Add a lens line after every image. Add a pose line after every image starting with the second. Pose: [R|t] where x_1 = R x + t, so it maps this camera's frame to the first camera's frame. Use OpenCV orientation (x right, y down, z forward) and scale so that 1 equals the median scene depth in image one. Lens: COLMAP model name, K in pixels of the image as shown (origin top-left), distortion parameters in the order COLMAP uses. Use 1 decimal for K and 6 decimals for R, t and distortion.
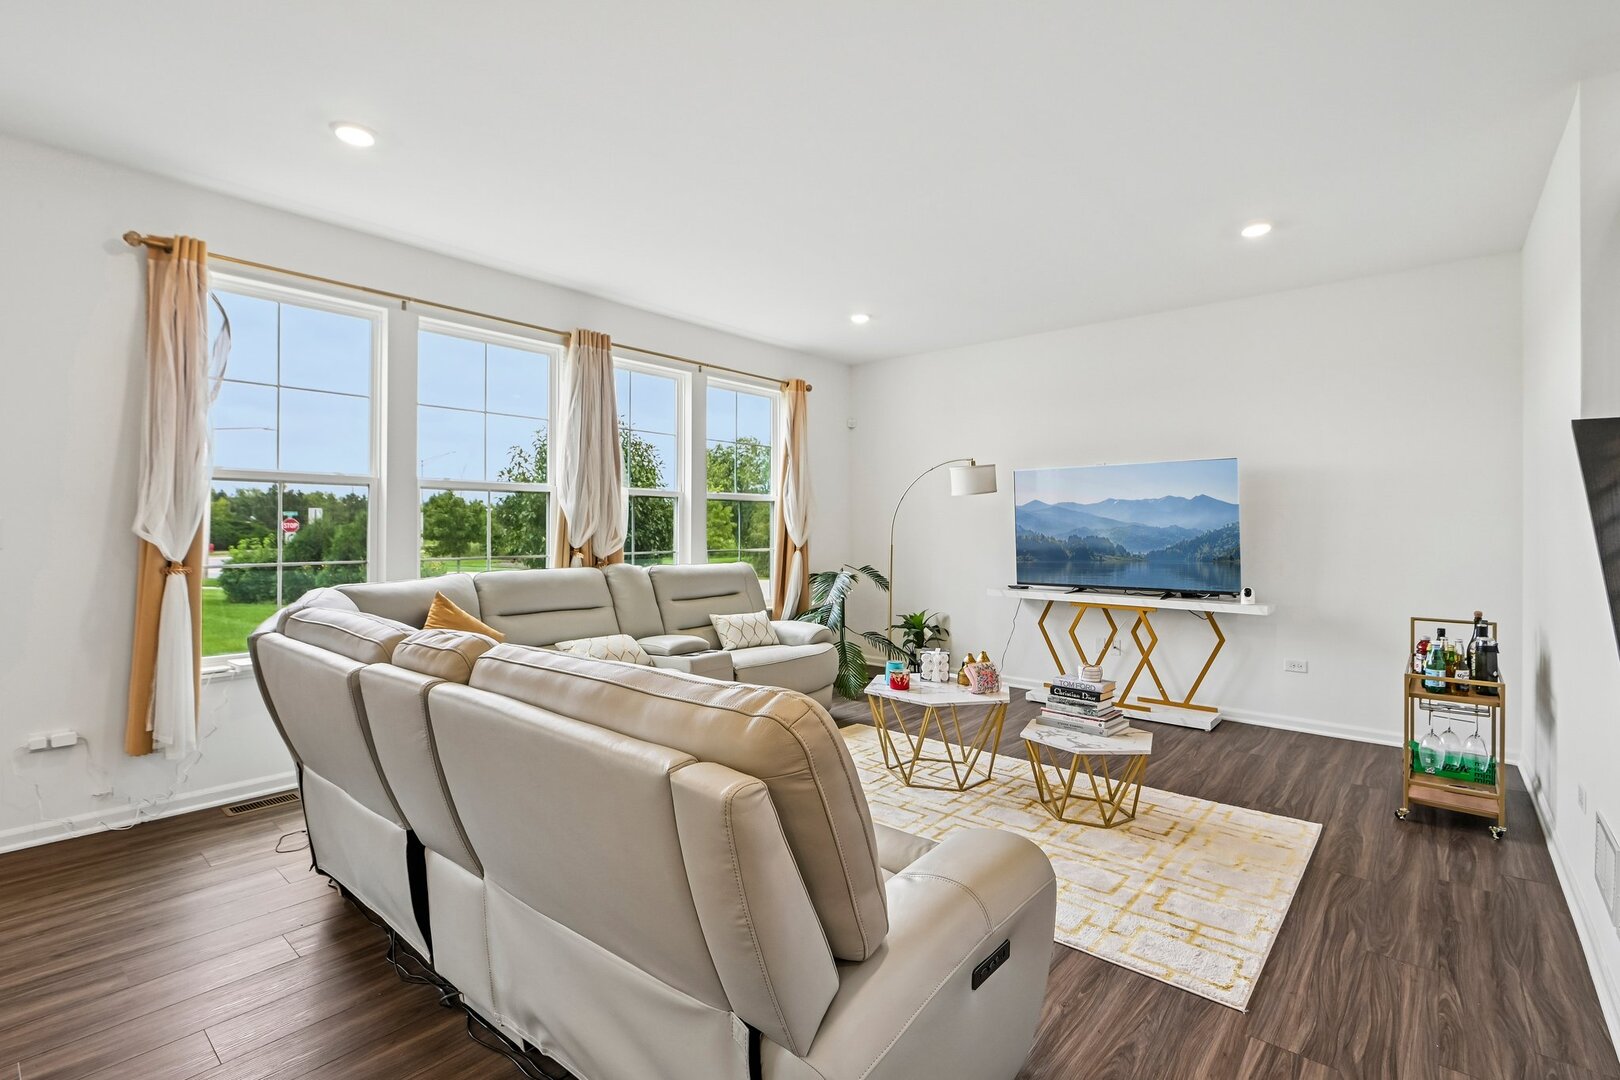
lens RADIAL K [[744.1, 0, 802.6], [0, 744.1, 525.8], [0, 0, 1]] dist [-0.000100, -0.000192]
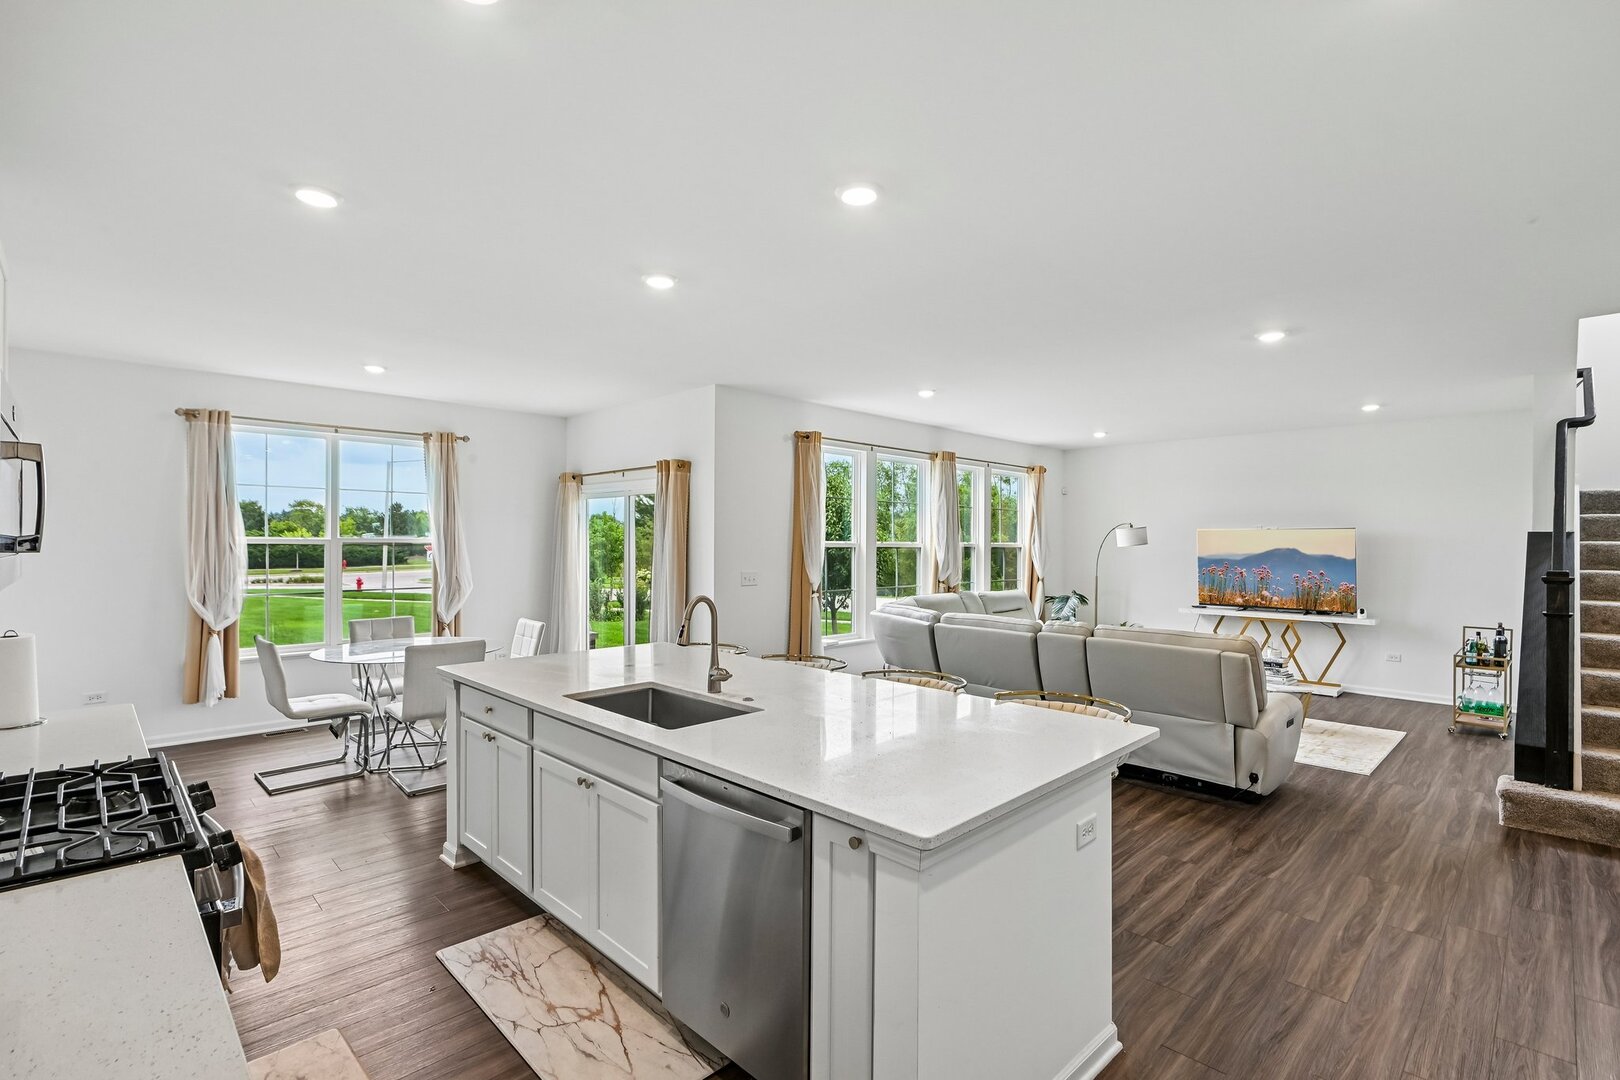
lens RADIAL K [[752.4, 0, 807.0], [0, 752.4, 546.5], [0, 0, 1]] dist [-0.000011, -0.000175]
pose [[0.996782, 0.002255, -0.080124, -0.454479], [-0.001824, 0.999983, 0.005449, -0.055347], [0.080135, -0.005285, 0.996770, -0.696411]]
